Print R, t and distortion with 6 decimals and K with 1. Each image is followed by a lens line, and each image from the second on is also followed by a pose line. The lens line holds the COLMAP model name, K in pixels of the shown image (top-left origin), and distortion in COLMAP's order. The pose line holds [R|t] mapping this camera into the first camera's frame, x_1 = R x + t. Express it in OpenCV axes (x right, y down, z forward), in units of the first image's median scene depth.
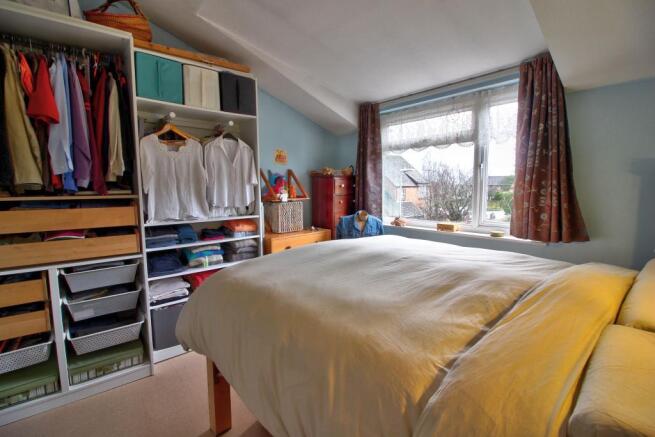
lens RADIAL K [[313.5, 0, 331.5], [0, 313.5, 219.5], [0, 0, 1]] dist [0.003449, 0.000005]
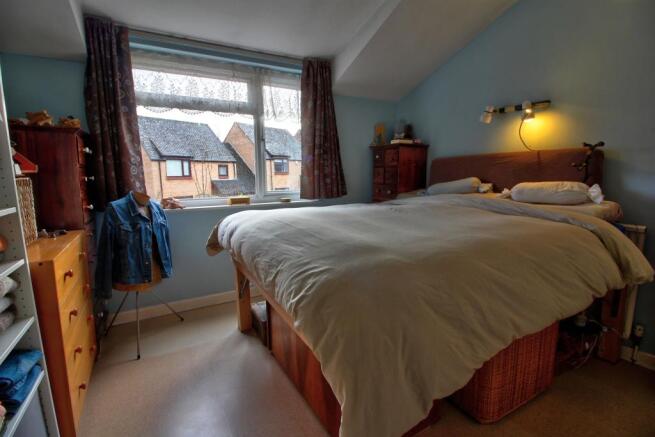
lens RADIAL K [[313.5, 0, 331.3], [0, 313.5, 216.5], [0, 0, 1]] dist [0.003449, 0.000005]
pose [[0.205291, -0.150928, 0.966993, -0.537302], [0.097629, 0.986268, 0.133210, -0.028843], [-0.973819, 0.067060, 0.217207, 0.535135]]
